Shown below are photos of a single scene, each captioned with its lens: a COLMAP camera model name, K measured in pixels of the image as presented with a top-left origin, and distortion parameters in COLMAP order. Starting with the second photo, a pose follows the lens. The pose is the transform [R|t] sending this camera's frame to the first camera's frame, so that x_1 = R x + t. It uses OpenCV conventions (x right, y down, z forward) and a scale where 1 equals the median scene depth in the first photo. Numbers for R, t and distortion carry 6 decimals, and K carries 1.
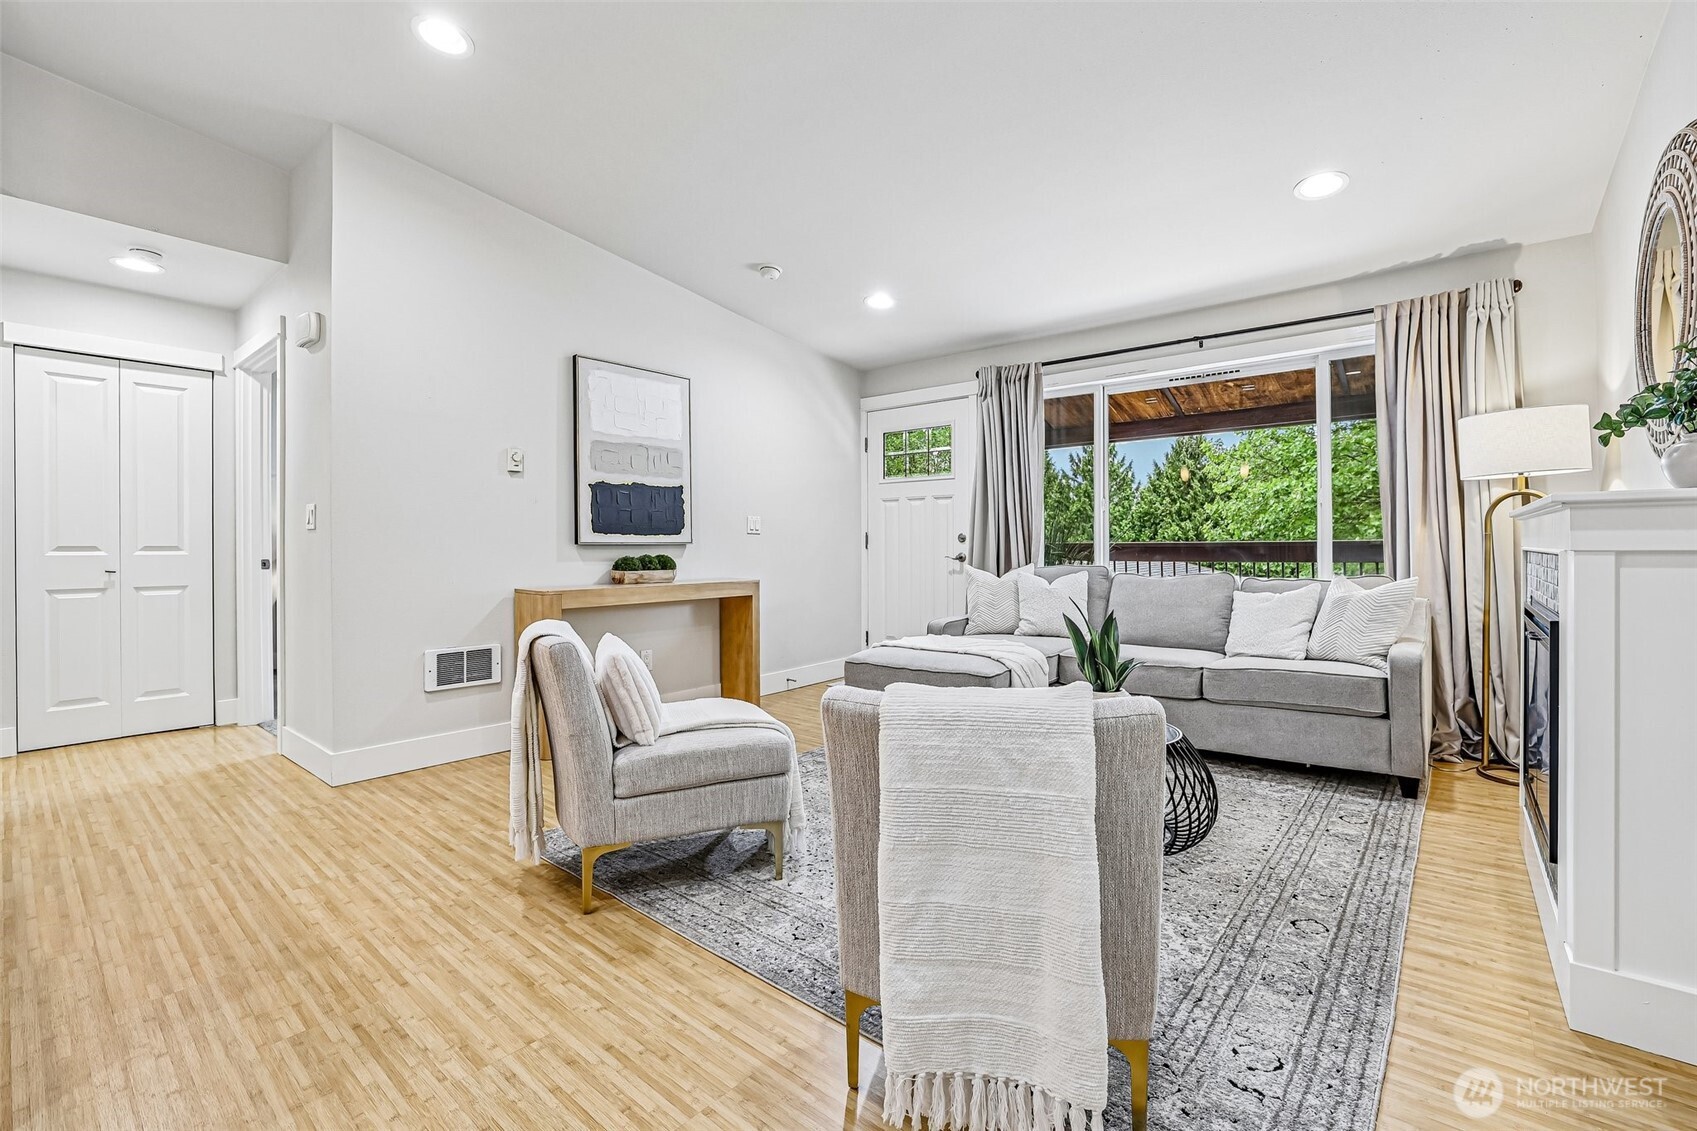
lens RADIAL K [[729.5, 0, 847.1], [0, 729.5, 551.4], [0, 0, 1]] dist [-0.048023, 0.015719]
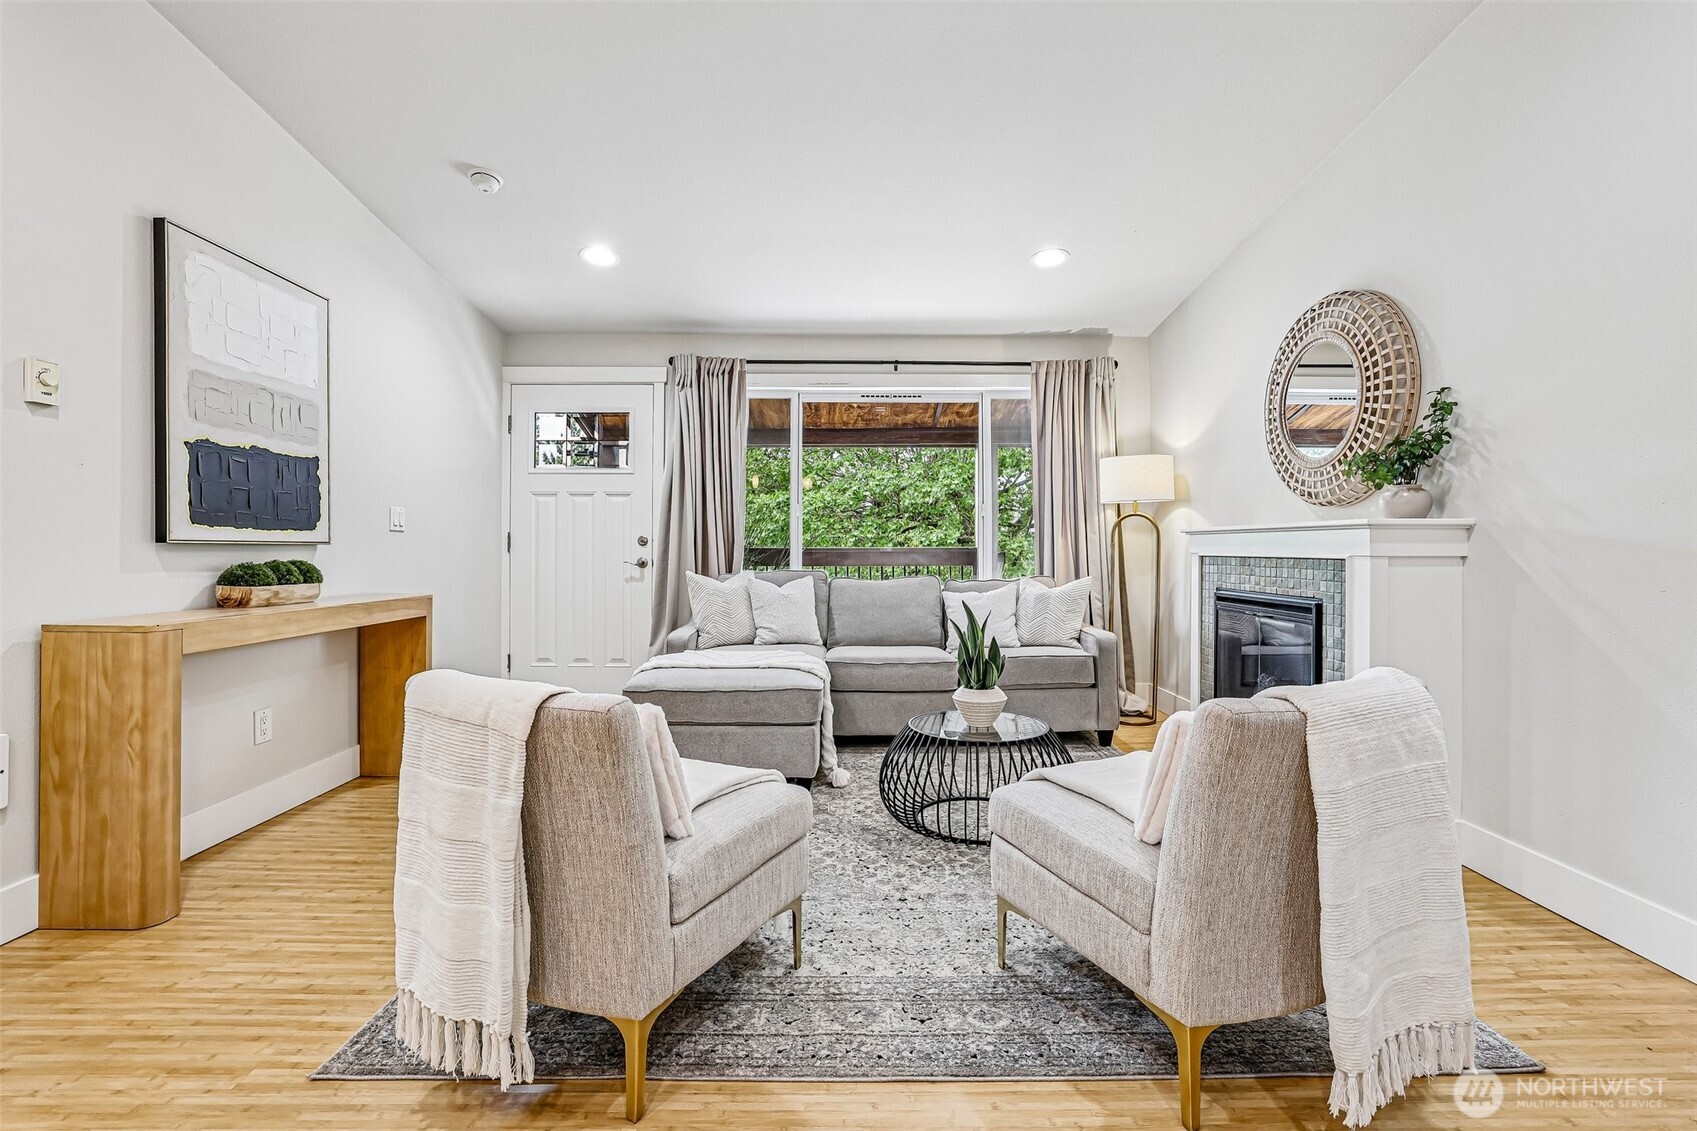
lens RADIAL K [[751.3, 0, 841.0], [0, 751.3, 550.4], [0, 0, 1]] dist [-0.044551, 0.016856]
pose [[0.763313, 0.006332, 0.645998, -0.323469], [-0.000970, 0.999962, -0.008656, 0.001016], [-0.646029, 0.005981, 0.763290, 0.188651]]
